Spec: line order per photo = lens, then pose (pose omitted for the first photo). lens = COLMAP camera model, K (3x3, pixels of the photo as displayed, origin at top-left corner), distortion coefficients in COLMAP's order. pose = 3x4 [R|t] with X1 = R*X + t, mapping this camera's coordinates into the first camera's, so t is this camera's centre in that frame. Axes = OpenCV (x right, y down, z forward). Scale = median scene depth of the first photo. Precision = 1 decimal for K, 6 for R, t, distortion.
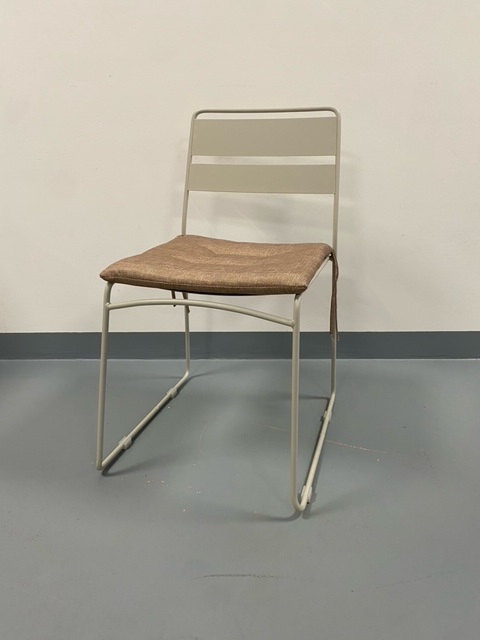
lens RADIAL K [[496.4, 0, 243.5], [0, 496.4, 320.3], [0, 0, 1]] dist [-0.017417, -0.005879]
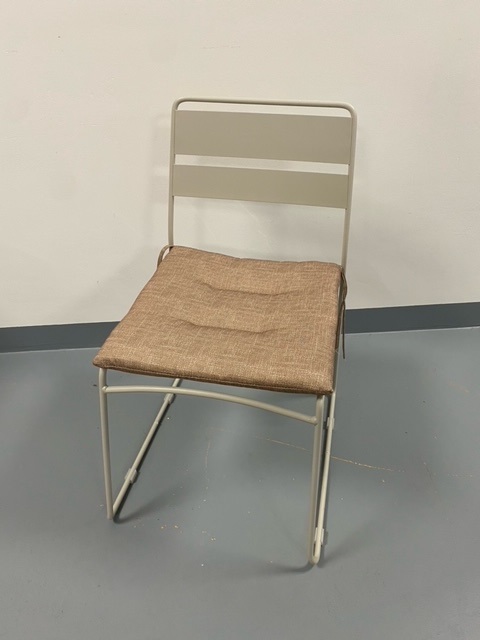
lens RADIAL K [[496.4, 0, 244.5], [0, 496.4, 321.5], [0, 0, 1]] dist [-0.017417, -0.005879]
pose [[0.996910, -0.052479, 0.058446, -0.054694], [0.034033, 0.959175, 0.280758, -0.316118], [-0.070794, -0.277901, 0.957998, 0.126134]]
